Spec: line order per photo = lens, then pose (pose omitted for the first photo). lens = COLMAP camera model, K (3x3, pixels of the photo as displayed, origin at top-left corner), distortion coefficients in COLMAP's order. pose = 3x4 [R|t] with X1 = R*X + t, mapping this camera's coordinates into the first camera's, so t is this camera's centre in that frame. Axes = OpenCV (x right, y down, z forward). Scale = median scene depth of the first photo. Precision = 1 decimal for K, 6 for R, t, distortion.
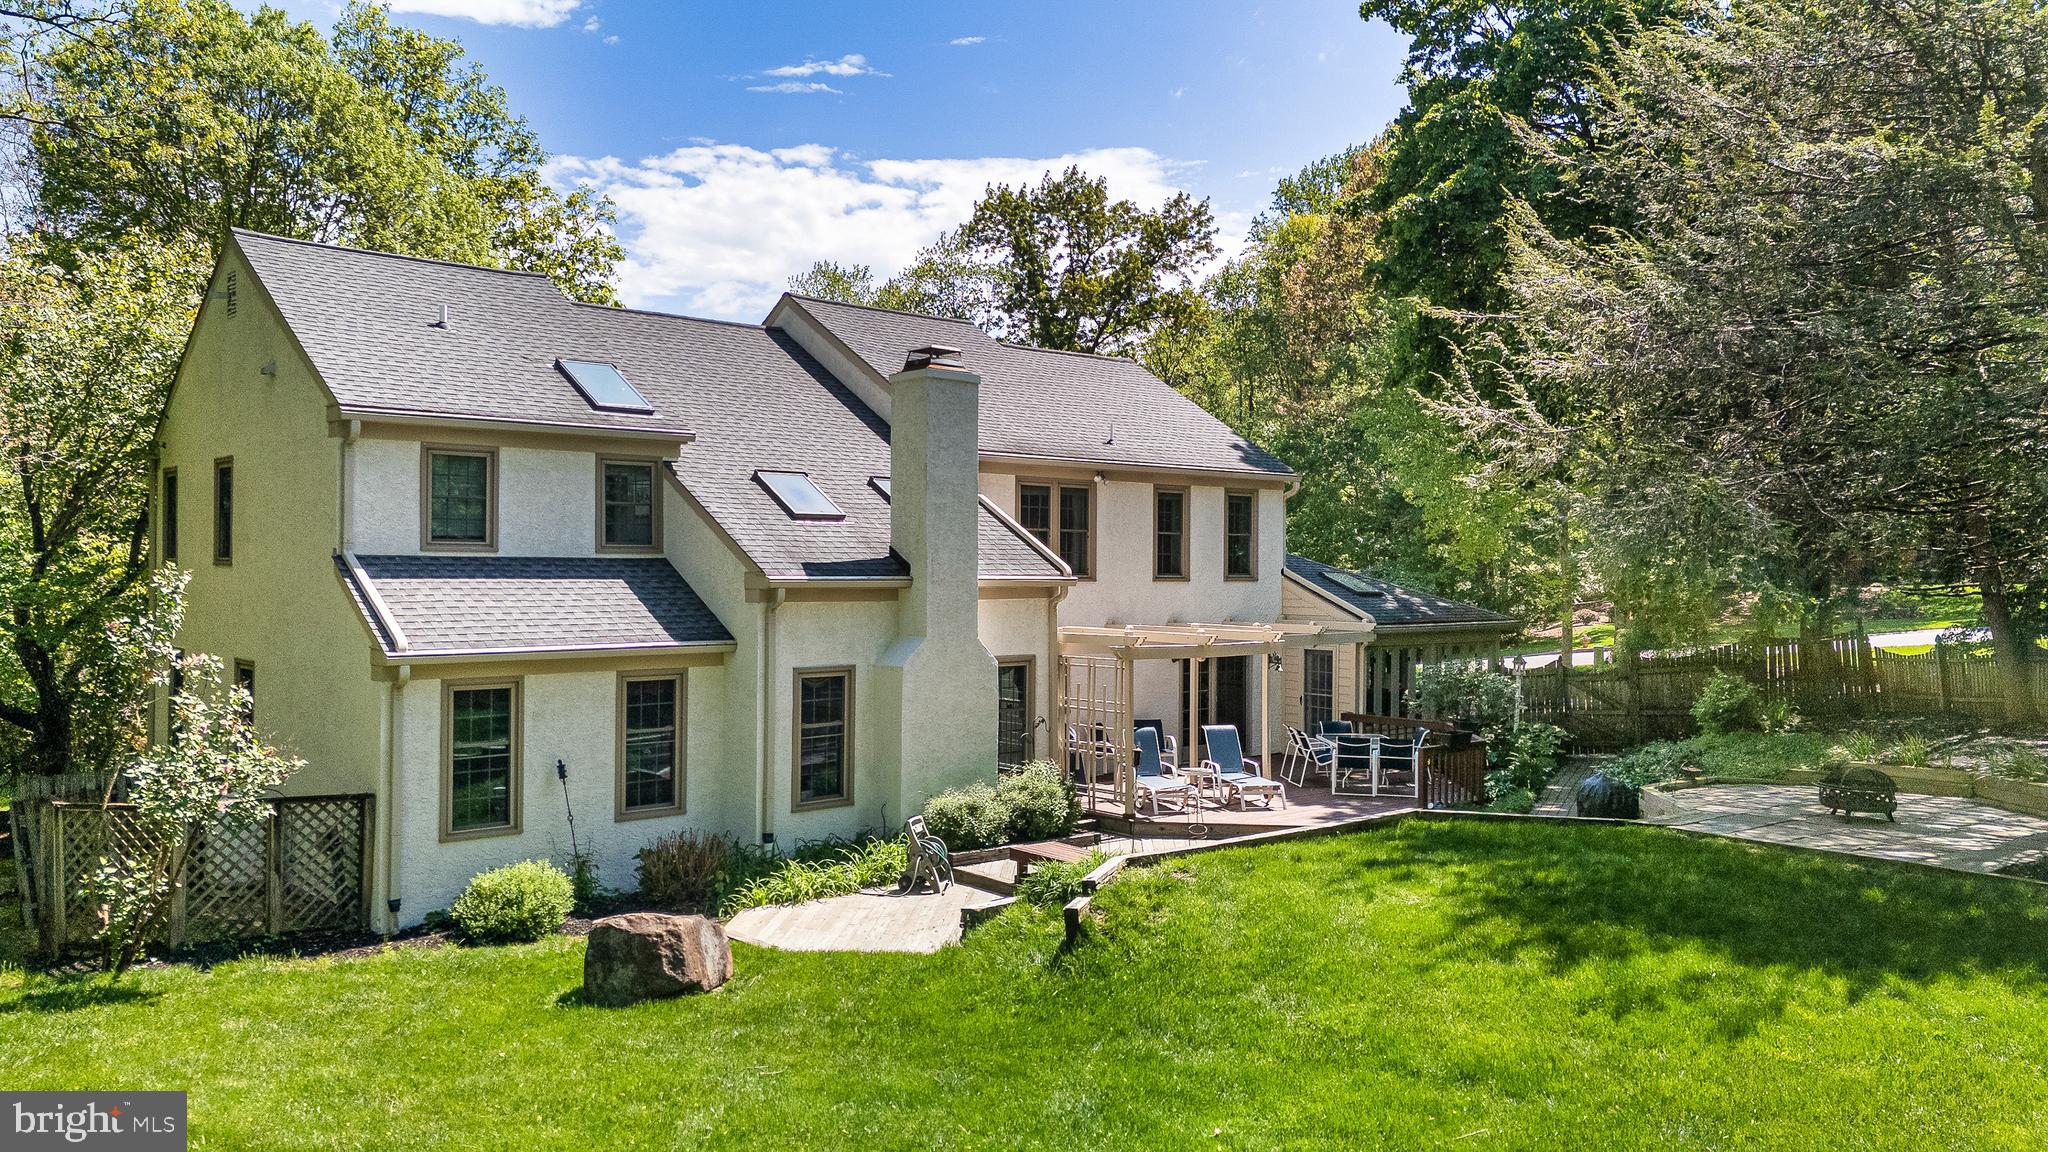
lens RADIAL K [[1490.7, 0, 1043.8], [0, 1490.7, 563.3], [0, 0, 1]] dist [0.133716, -0.246334]
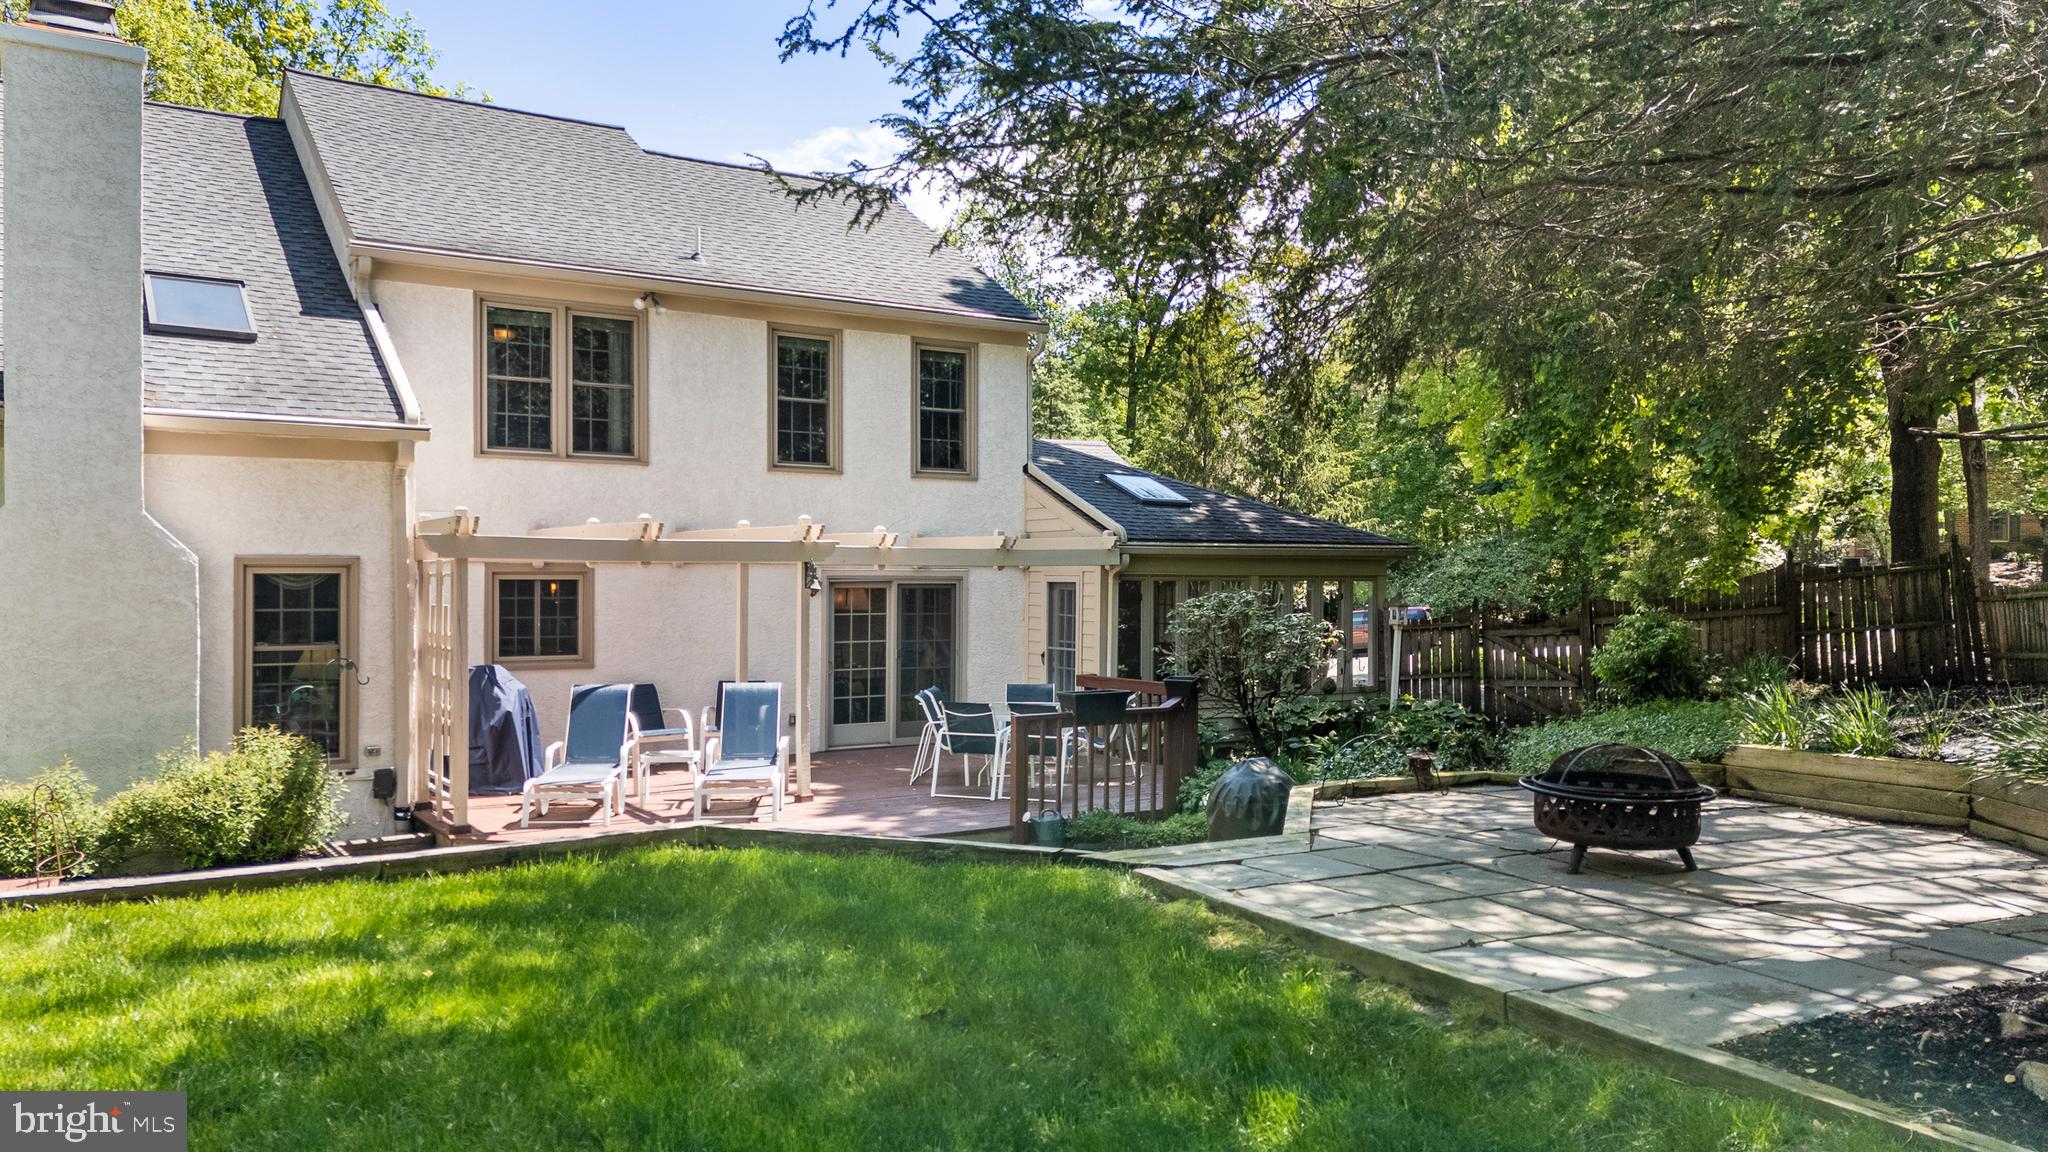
lens RADIAL K [[1501.9, 0, 1038.8], [0, 1501.9, 580.8], [0, 0, 1]] dist [0.103858, -0.105494]
pose [[0.988122, -0.003445, -0.153630, 0.426840], [0.004430, 0.999972, 0.006069, 0.082872], [0.153604, -0.006677, 0.988110, 0.529151]]
